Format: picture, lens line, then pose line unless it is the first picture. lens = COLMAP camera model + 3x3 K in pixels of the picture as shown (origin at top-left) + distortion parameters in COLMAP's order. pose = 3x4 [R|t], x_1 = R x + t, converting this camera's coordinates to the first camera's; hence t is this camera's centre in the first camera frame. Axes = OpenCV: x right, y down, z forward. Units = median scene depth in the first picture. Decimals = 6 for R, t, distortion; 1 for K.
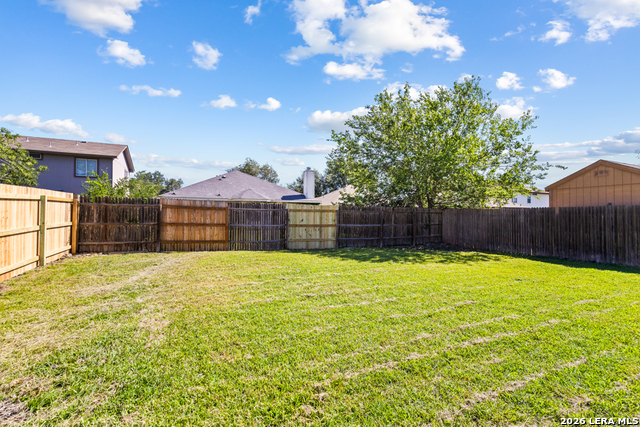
lens RADIAL K [[297.1, 0, 321.2], [0, 297.1, 213.1], [0, 0, 1]] dist [0.002479, -0.000235]
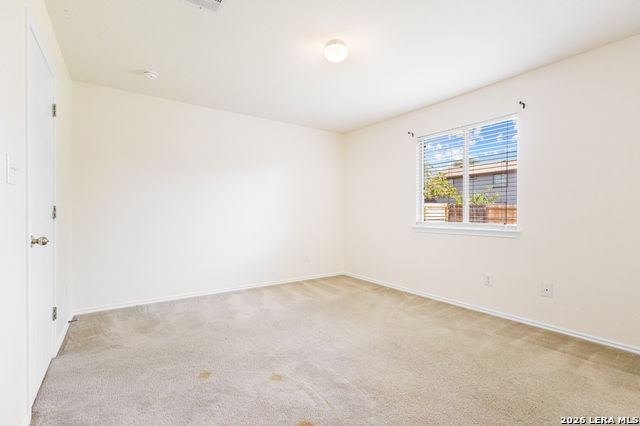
lens RADIAL K [[297.1, 0, 321.5], [0, 297.1, 215.6], [0, 0, 1]] dist [0.002479, -0.000235]
pose [[0.494857, -0.002393, -0.868971, 0.582288], [0.008161, 0.999965, 0.001894, 0.009346], [0.868936, -0.008029, 0.494859, -0.841121]]
